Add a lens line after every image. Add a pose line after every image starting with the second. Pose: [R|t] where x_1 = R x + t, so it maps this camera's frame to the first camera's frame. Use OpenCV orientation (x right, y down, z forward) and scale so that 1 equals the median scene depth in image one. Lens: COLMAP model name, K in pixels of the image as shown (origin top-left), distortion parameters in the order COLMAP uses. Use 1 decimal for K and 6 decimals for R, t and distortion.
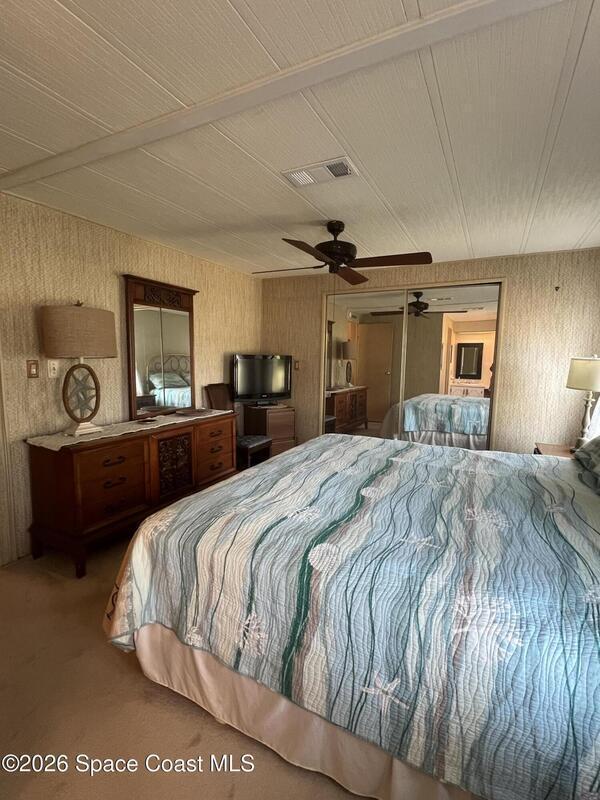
lens RADIAL K [[372.8, 0, 301.8], [0, 372.8, 397.7], [0, 0, 1]] dist [0.003210, 0.000367]
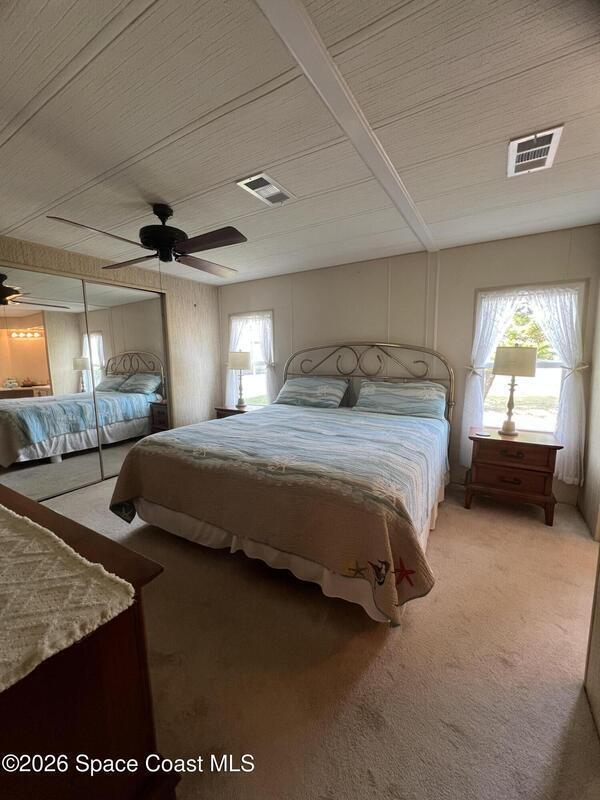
lens RADIAL K [[319.3, 0, 302.4], [0, 319.3, 398.1], [0, 0, 1]] dist [0.002348, 0.000654]
pose [[0.055124, -0.148838, 0.987324, -0.402106], [0.130275, 0.981447, 0.140679, -0.034836], [-0.989944, 0.120869, 0.073491, 0.350272]]
